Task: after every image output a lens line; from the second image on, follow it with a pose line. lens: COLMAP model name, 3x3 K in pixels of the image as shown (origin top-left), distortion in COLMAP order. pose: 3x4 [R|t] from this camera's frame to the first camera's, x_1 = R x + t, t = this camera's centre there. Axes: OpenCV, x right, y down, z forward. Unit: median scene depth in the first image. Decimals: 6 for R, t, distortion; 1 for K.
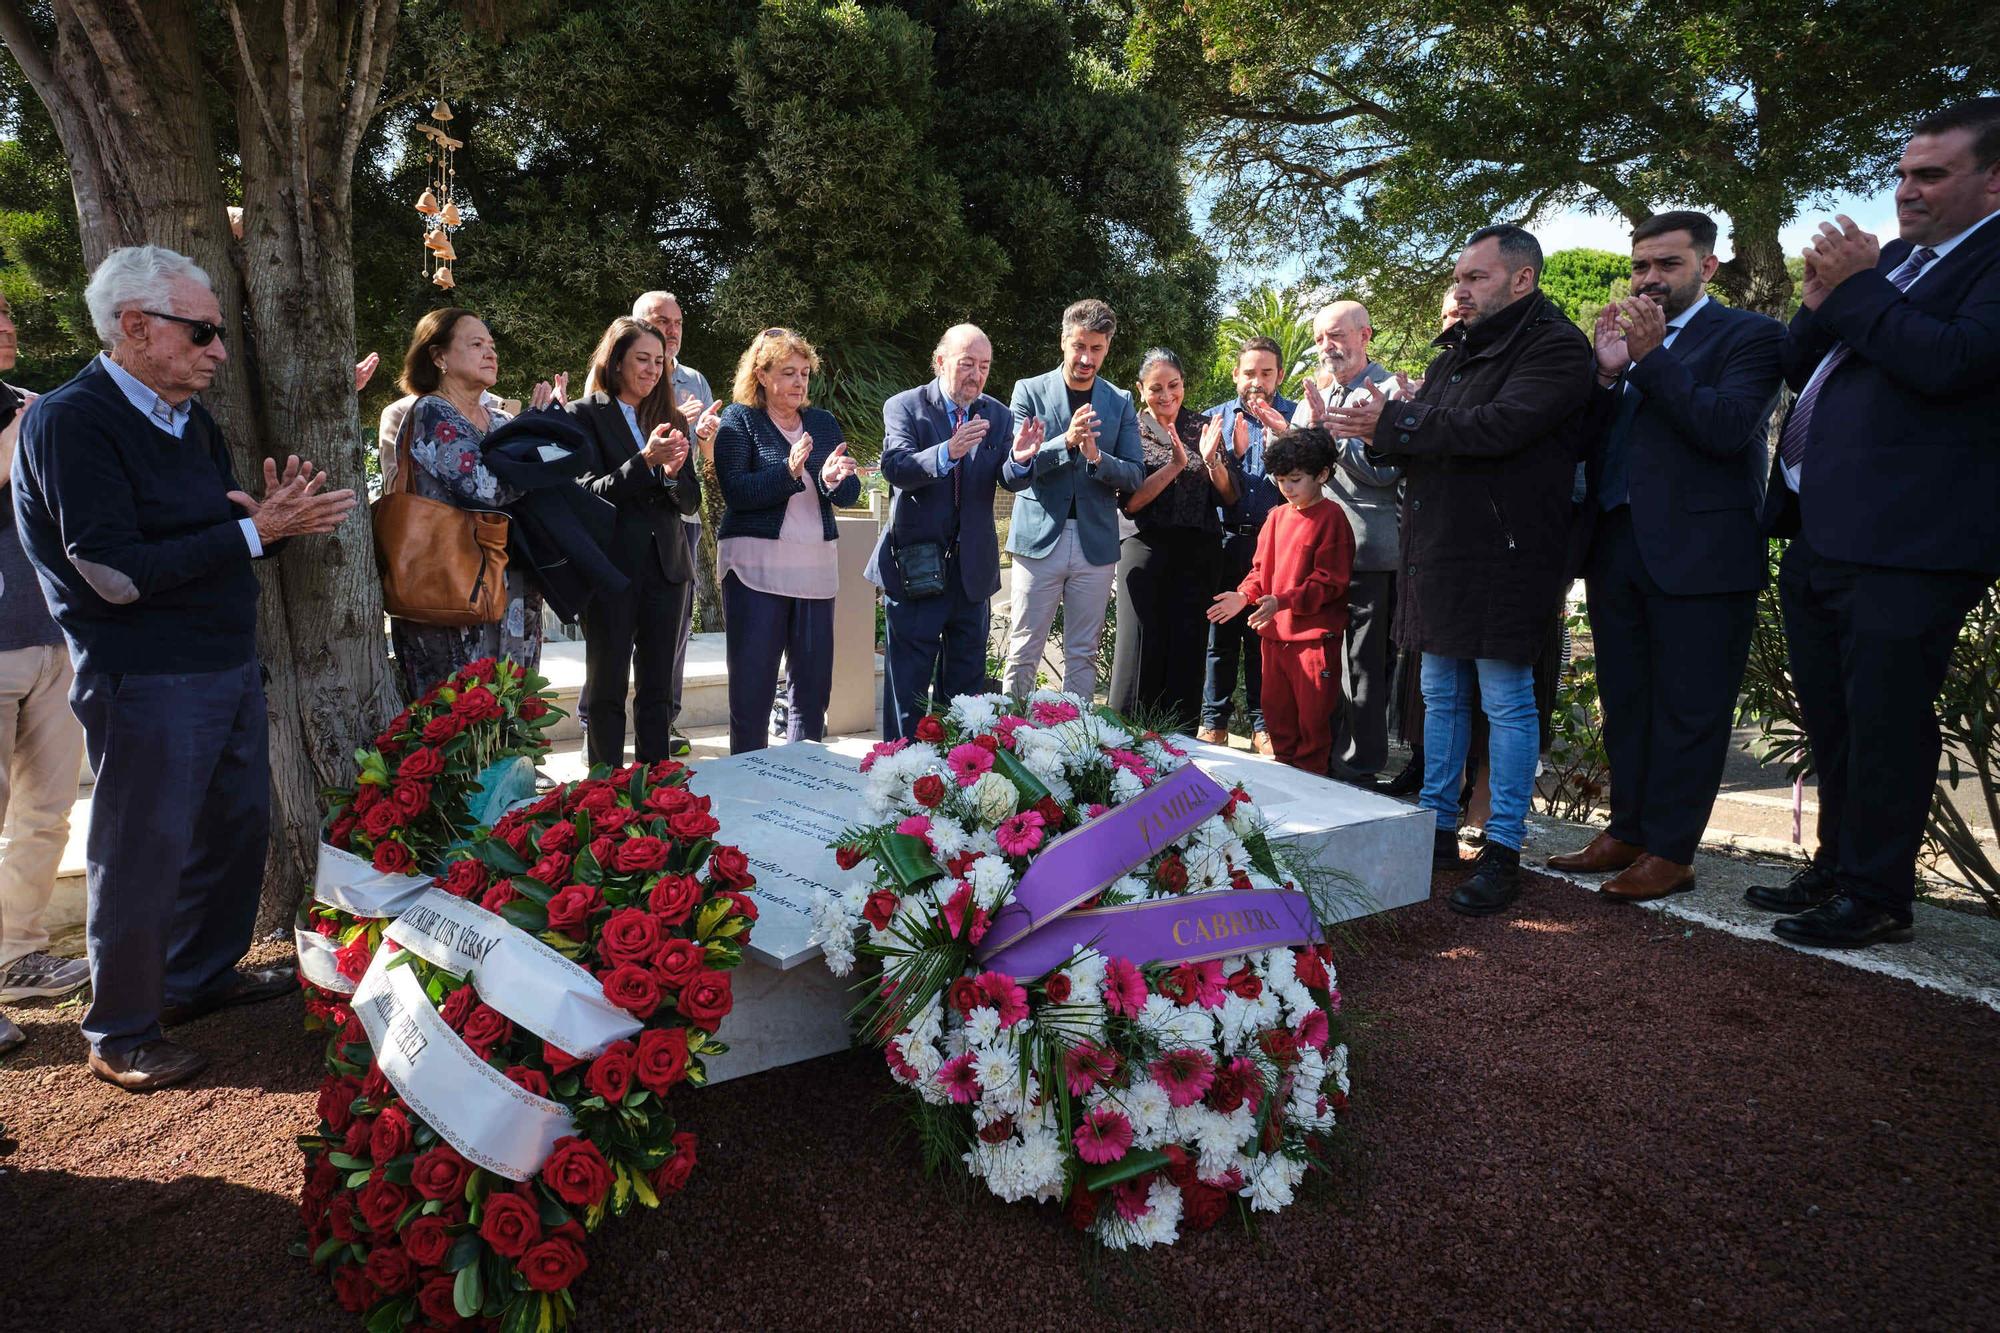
lens RADIAL K [[1010.4, 0, 932.7], [0, 1010.4, 606.2], [0, 0, 1]] dist [-0.004337, -0.000414]
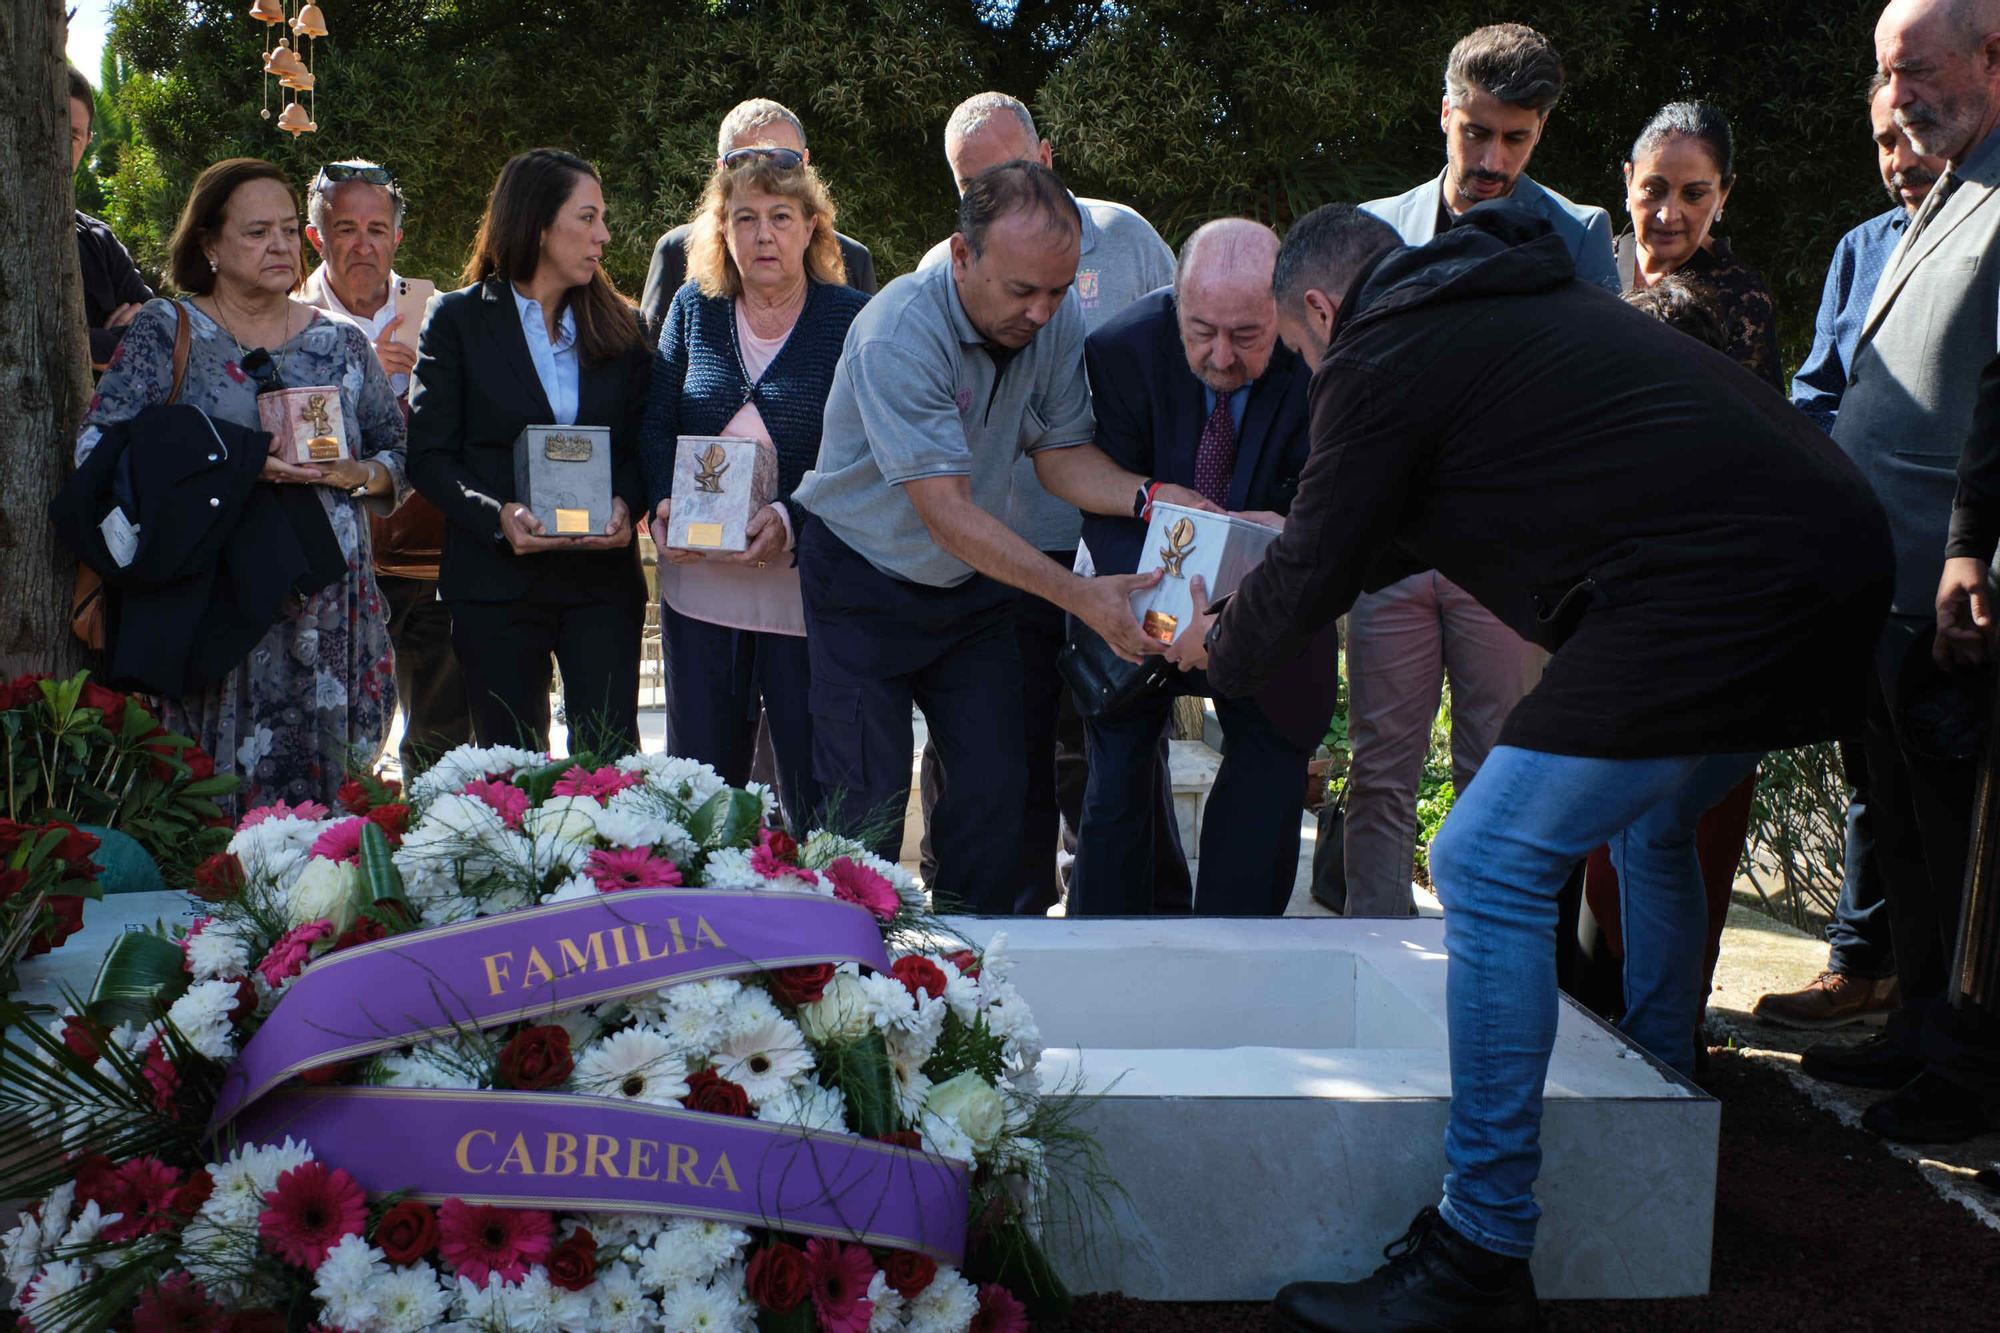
lens RADIAL K [[1933.1, 0, 953.5], [0, 1933.1, 668.2], [0, 0, 1]] dist [-0.005303, 0.014341]
pose [[0.905296, 0.028036, -0.423854, 0.810930], [-0.034474, 0.999377, -0.007527, 0.044008], [0.423379, 0.021426, 0.905699, 0.103270]]
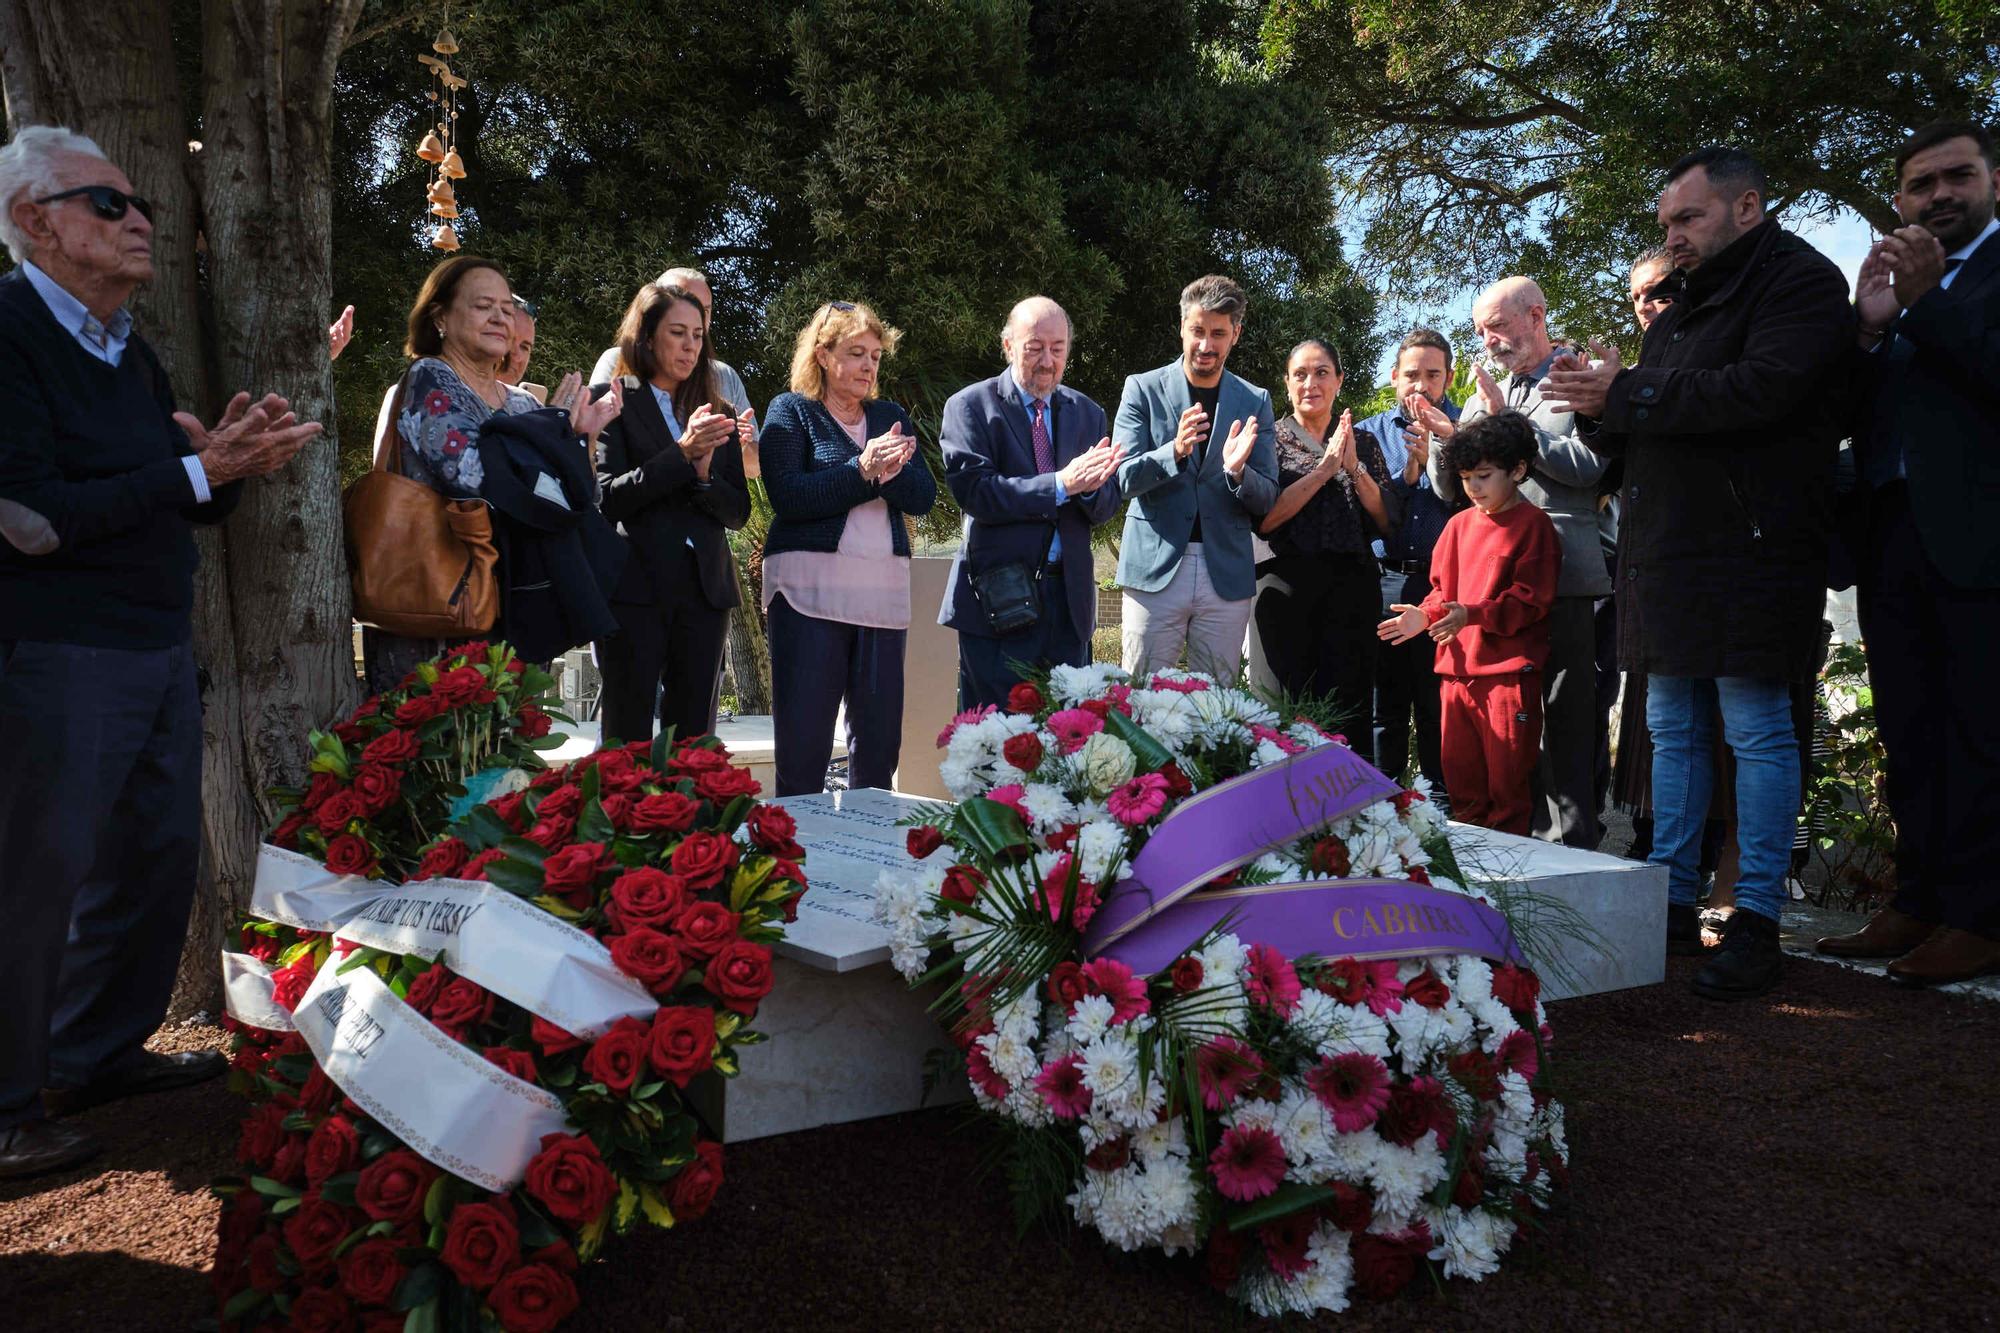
lens RADIAL K [[1245.3, 0, 1009.8], [0, 1245.3, 640.4], [0, 0, 1]] dist [0.026091, -0.019217]
pose [[0.999883, 0.000518, -0.015289, 0.000768], [-0.001707, 0.996961, -0.077880, 0.155478], [0.015202, 0.077897, 0.996846, 0.007270]]
